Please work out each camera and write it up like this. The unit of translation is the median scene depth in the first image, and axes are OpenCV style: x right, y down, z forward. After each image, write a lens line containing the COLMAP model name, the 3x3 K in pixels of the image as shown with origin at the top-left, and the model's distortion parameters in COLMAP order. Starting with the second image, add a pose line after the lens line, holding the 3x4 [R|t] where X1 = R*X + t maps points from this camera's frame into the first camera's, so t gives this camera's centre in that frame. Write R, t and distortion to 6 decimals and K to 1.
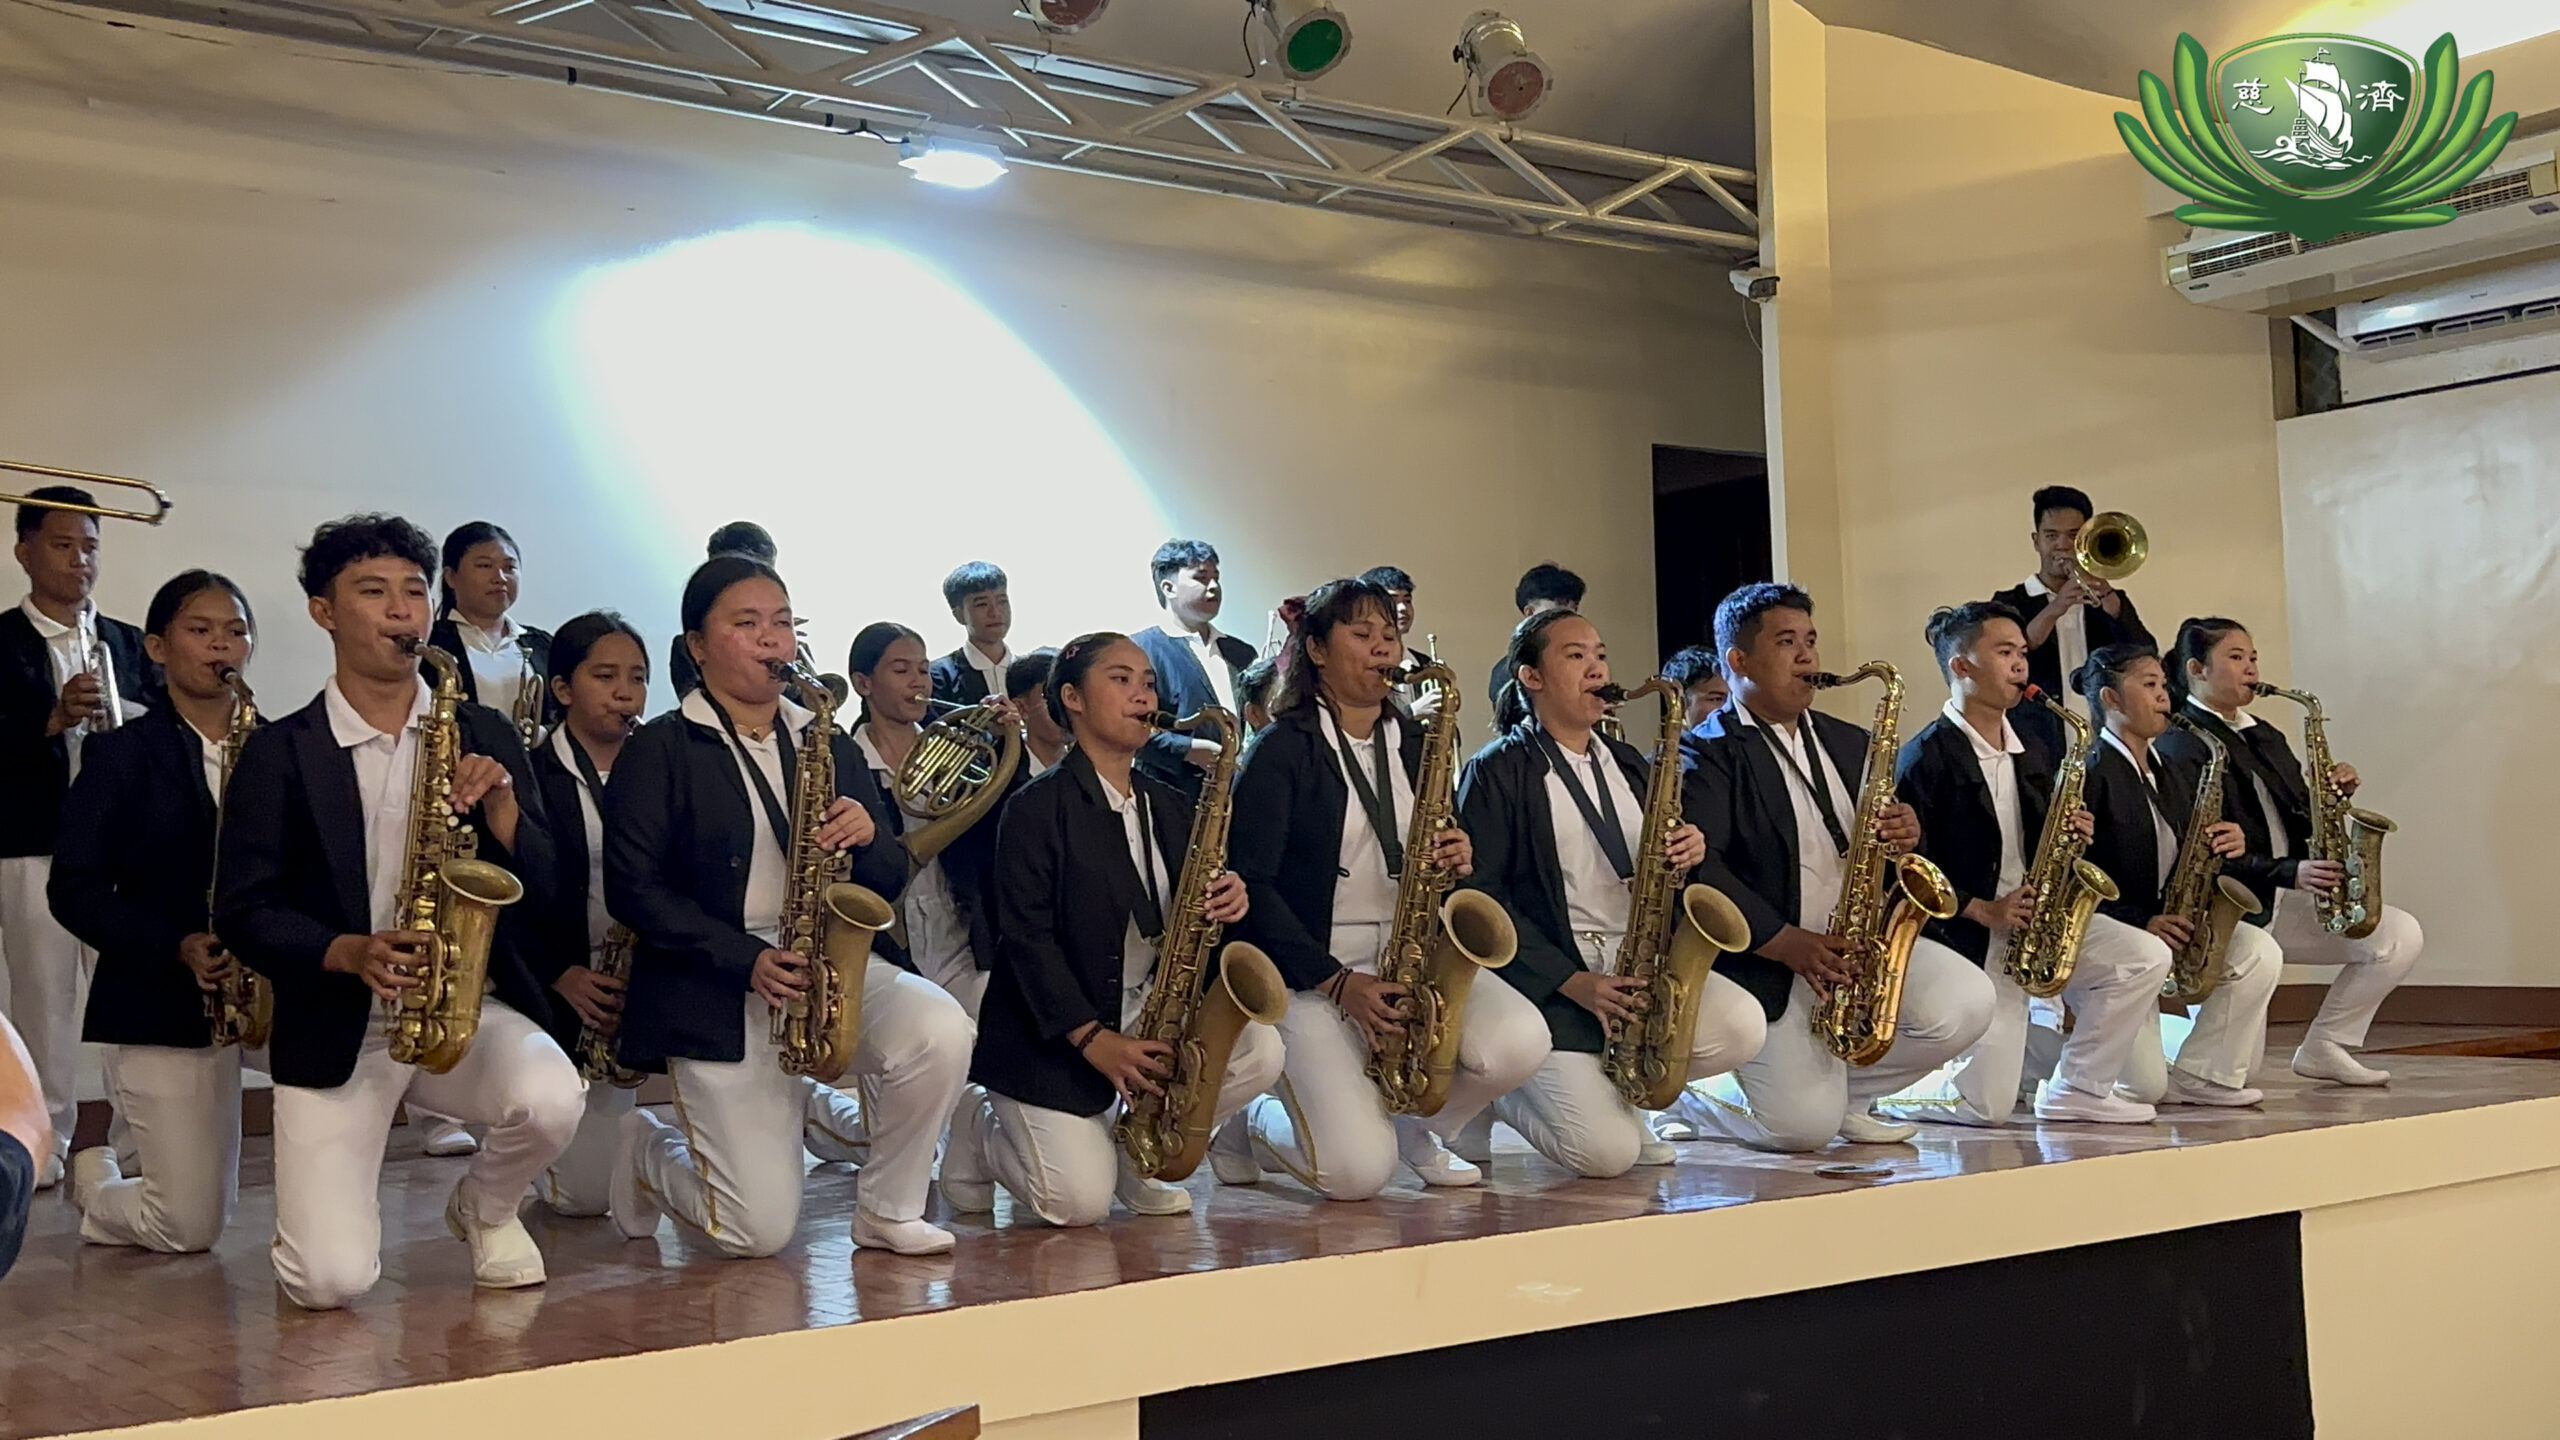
lens RADIAL K [[2864.8, 0, 1279.9], [0, 2864.8, 717.2], [0, 0, 1]] dist [-0.015396, 0.000000]
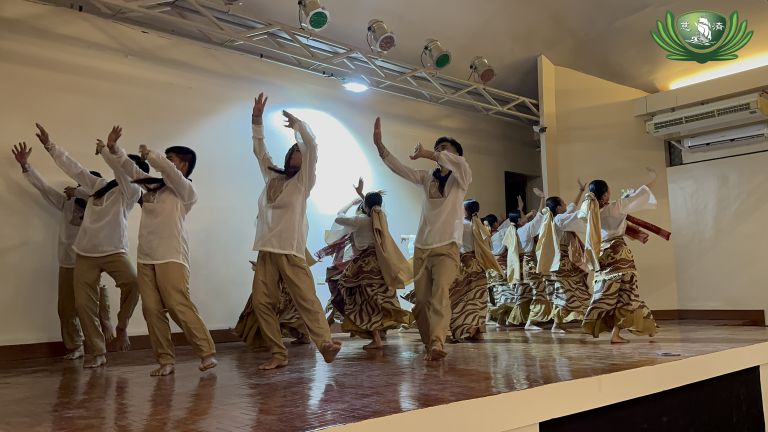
lens RADIAL K [[678.6, 0, 384.1], [0, 678.6, 217.4], [0, 0, 1]] dist [-0.002290, -0.002095]
pose [[0.995380, 0.019150, 0.094080, -0.135950], [-0.014490, 0.998646, -0.049970, 0.019792], [-0.094909, 0.048376, 0.994310, 0.102856]]
